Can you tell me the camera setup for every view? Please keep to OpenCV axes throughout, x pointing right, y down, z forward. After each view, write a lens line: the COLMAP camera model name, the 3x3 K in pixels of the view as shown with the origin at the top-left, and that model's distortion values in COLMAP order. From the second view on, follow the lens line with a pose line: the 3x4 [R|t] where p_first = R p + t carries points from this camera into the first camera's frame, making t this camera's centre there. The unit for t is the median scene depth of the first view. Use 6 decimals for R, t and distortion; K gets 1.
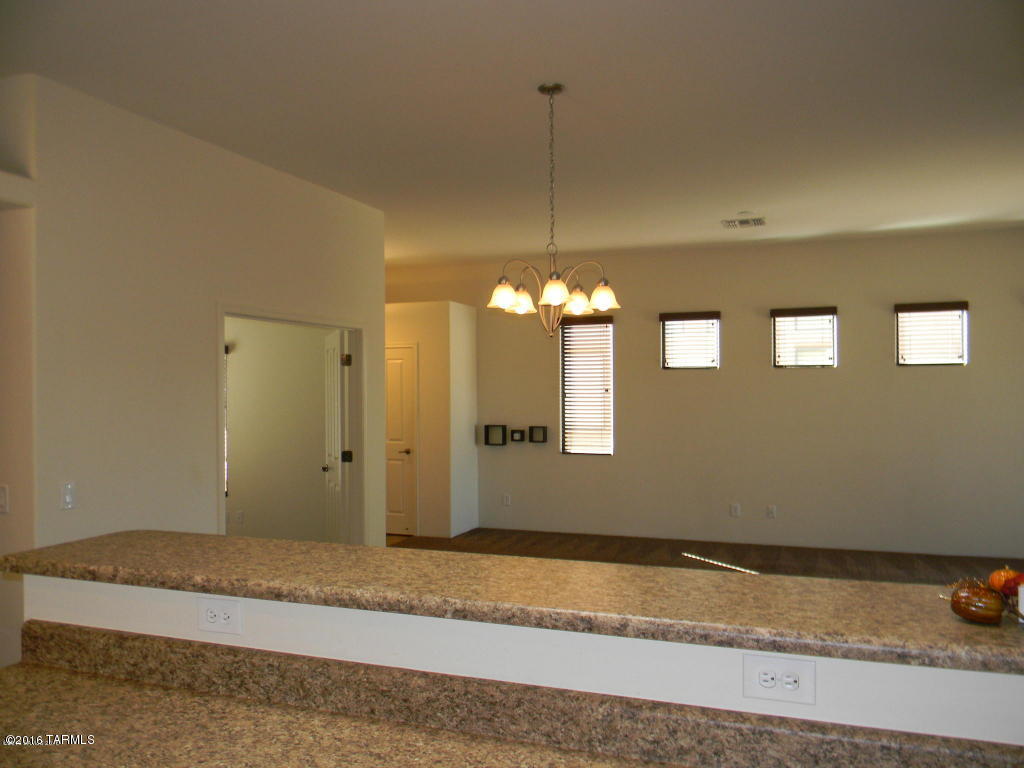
lens RADIAL K [[818.4, 0, 505.5], [0, 818.4, 391.9], [0, 0, 1]] dist [0.002561, -0.015295]
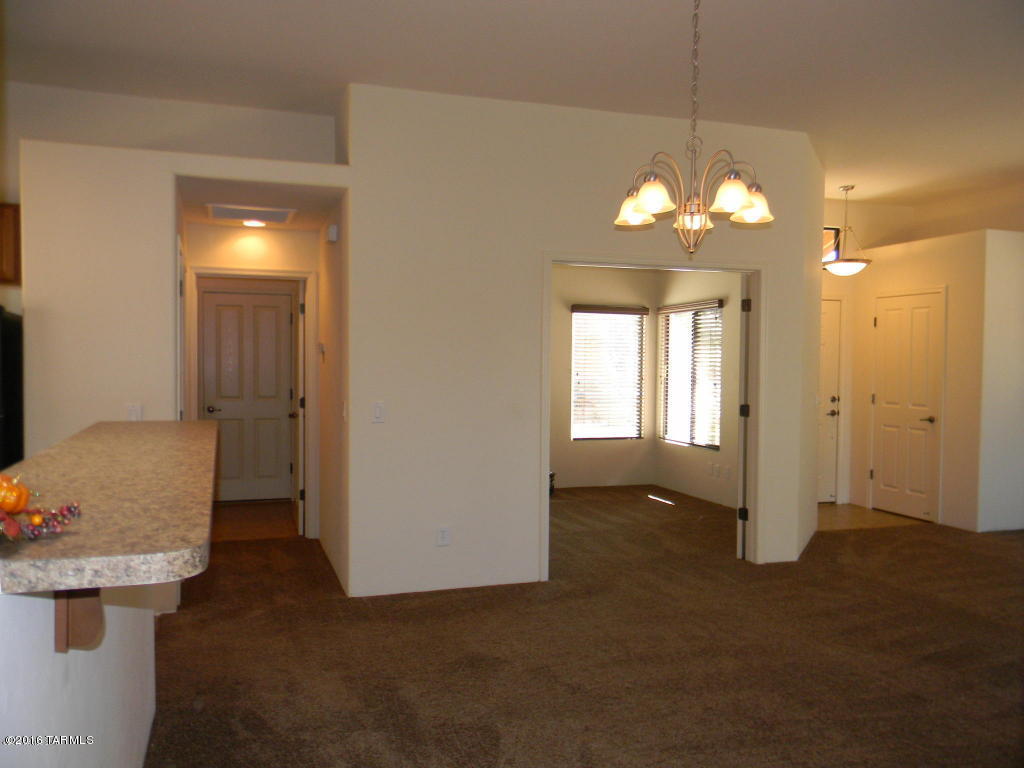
lens RADIAL K [[818.4, 0, 505.5], [0, 818.4, 391.9], [0, 0, 1]] dist [0.002561, -0.015295]
pose [[0.630739, 0.038986, -0.775015, 0.242827], [-0.013223, 0.999132, 0.039498, 0.017662], [0.775882, -0.014665, 0.630707, 0.147205]]
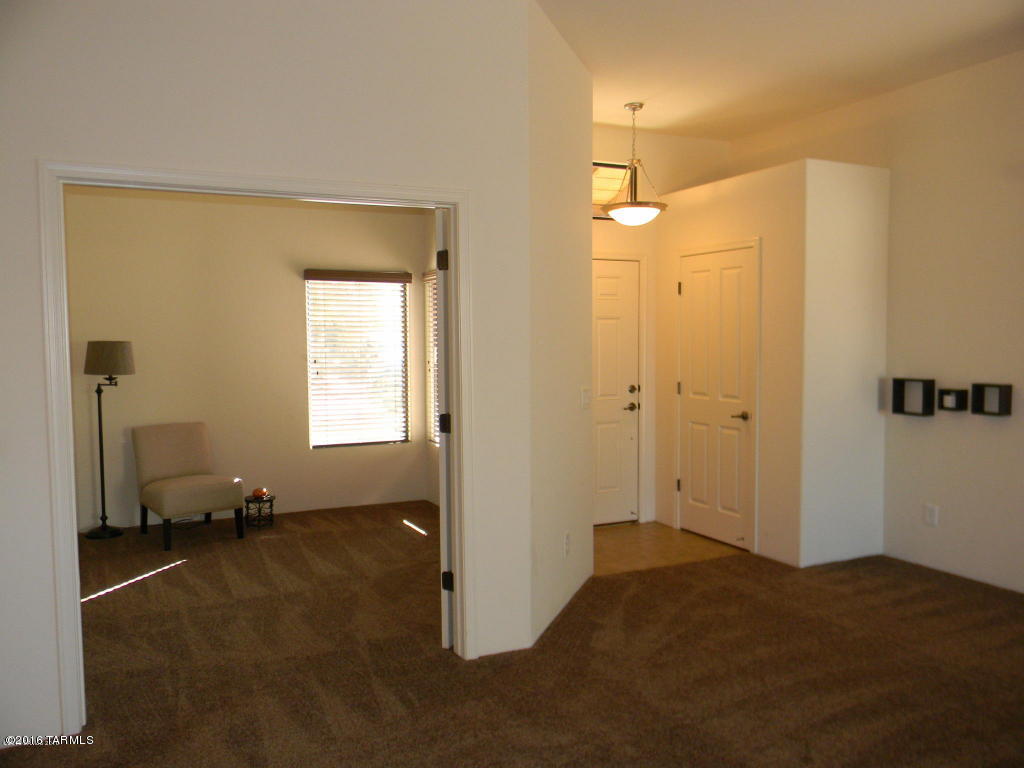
lens RADIAL K [[818.4, 0, 505.5], [0, 818.4, 391.9], [0, 0, 1]] dist [0.002561, -0.015295]
pose [[0.729320, 0.044394, -0.682731, 0.169161], [0.002968, 0.997678, 0.068044, 0.011222], [0.684167, -0.051653, 0.727494, 0.417031]]
